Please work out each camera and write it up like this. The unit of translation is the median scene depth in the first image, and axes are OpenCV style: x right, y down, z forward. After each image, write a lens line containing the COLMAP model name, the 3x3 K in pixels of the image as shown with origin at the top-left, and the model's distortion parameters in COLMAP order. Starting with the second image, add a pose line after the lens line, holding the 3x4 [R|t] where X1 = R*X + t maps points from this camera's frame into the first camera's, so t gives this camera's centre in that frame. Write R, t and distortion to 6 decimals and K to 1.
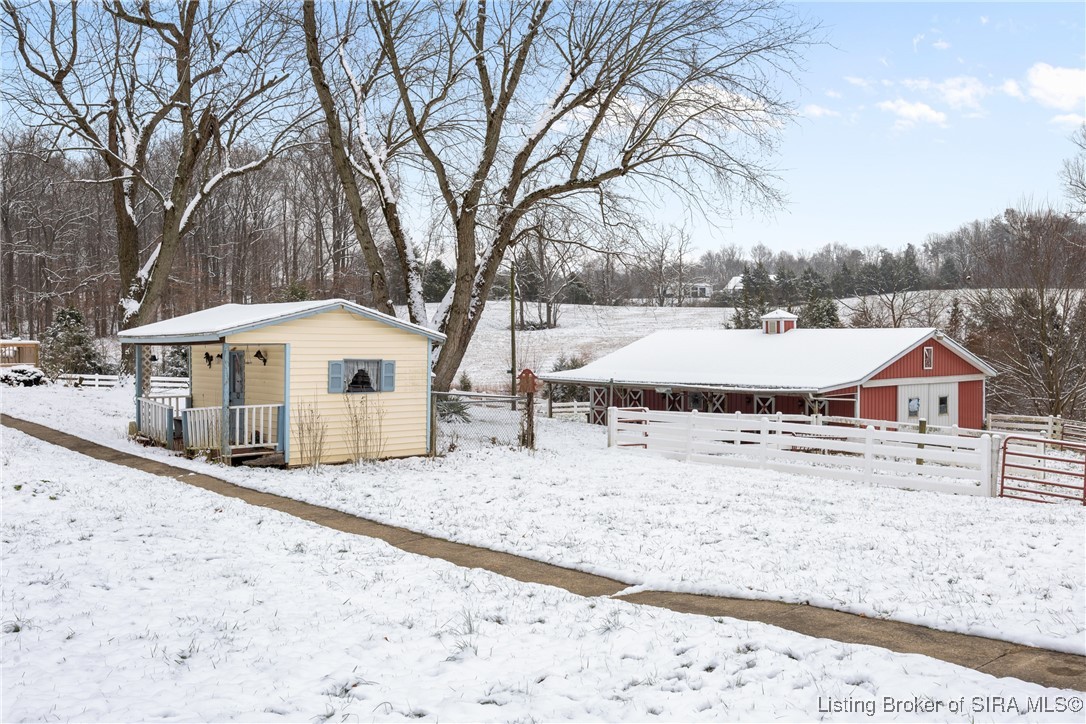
lens RADIAL K [[1029.5, 0, 543.0], [0, 1029.5, 362.0], [0, 0, 1]] dist [0.009119, 0.006869]
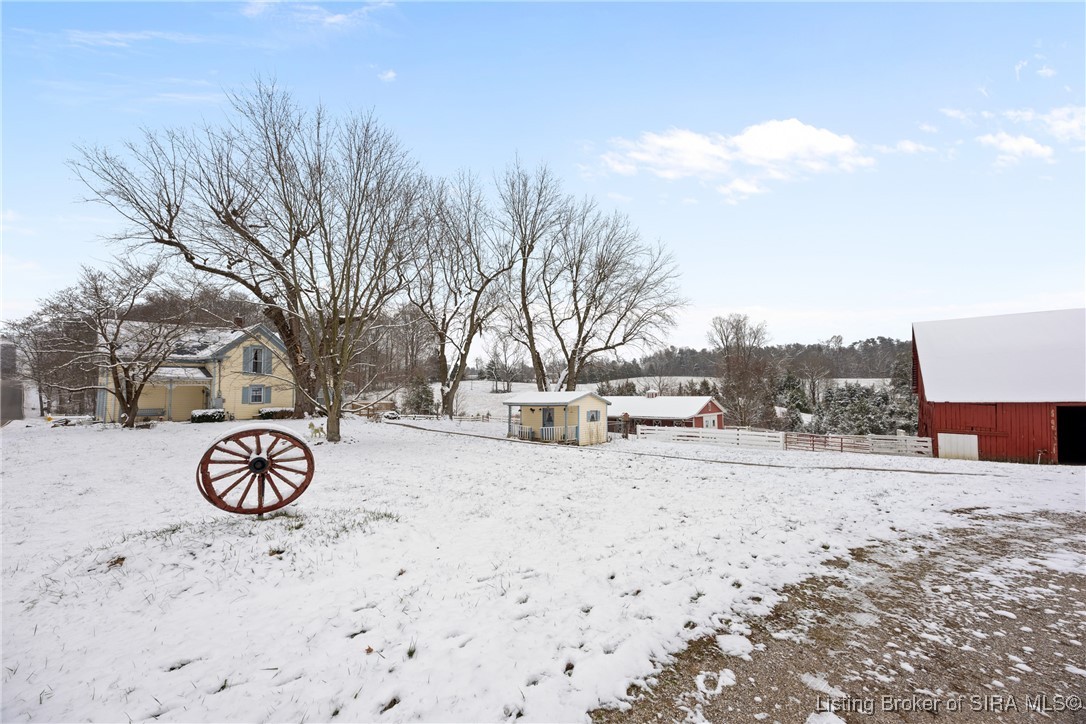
lens RADIAL K [[438.0, 0, 543.0], [0, 438.0, 362.0], [0, 0, 1]] dist [-0.001961, -0.000623]
pose [[0.987614, 0.011978, 0.156445, -0.330519], [0.003422, 0.995200, -0.097798, -0.011828], [-0.156865, 0.097122, 0.982833, -0.177543]]
